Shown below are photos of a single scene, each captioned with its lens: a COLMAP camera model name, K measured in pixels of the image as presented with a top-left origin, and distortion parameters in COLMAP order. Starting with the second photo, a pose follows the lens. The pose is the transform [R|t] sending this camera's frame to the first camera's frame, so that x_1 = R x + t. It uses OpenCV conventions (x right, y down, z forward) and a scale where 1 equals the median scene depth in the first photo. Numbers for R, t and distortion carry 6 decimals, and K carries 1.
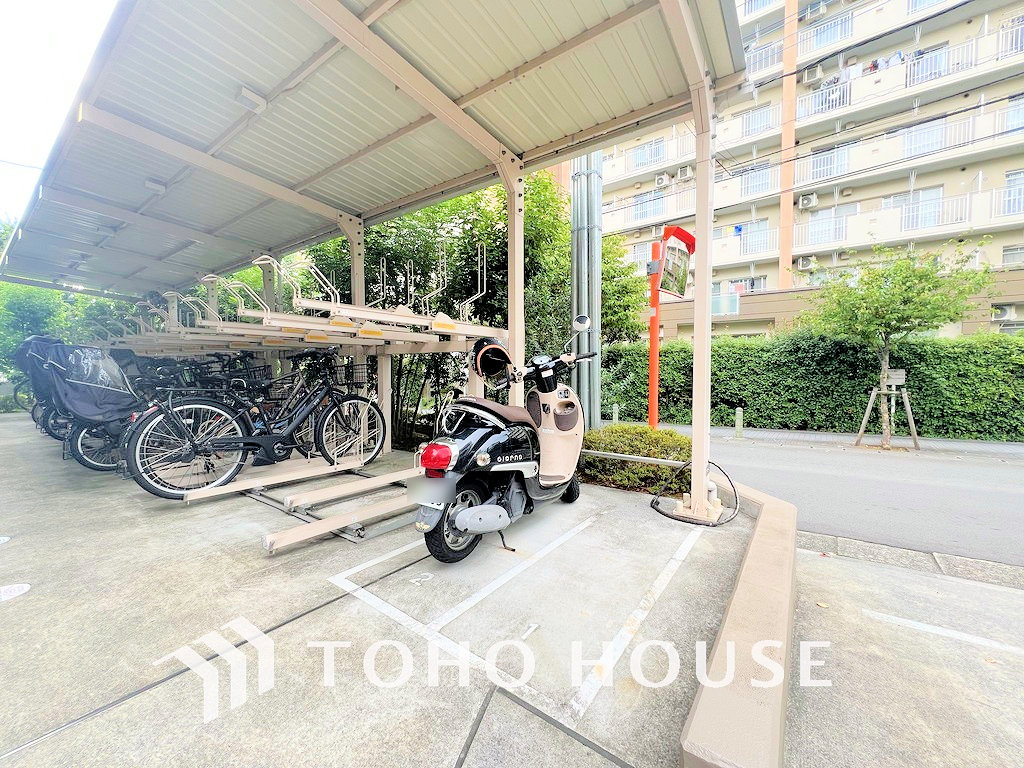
lens RADIAL K [[408.8, 0, 515.6], [0, 408.8, 385.8], [0, 0, 1]] dist [-0.003852, 0.000355]
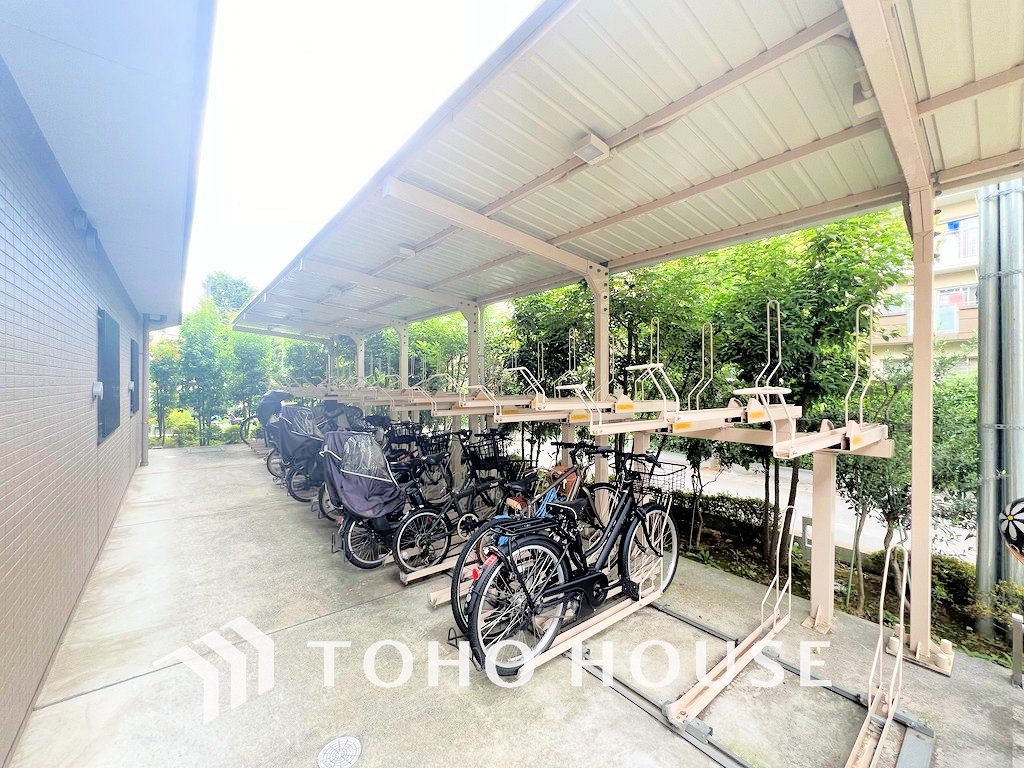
lens RADIAL K [[408.8, 0, 507.1], [0, 408.8, 382.9], [0, 0, 1]] dist [-0.003852, 0.000355]
pose [[0.967449, 0.006957, -0.252970, -0.378746], [-0.017829, 0.999012, -0.040707, -0.136729], [0.252437, 0.043892, 0.966617, 0.141483]]
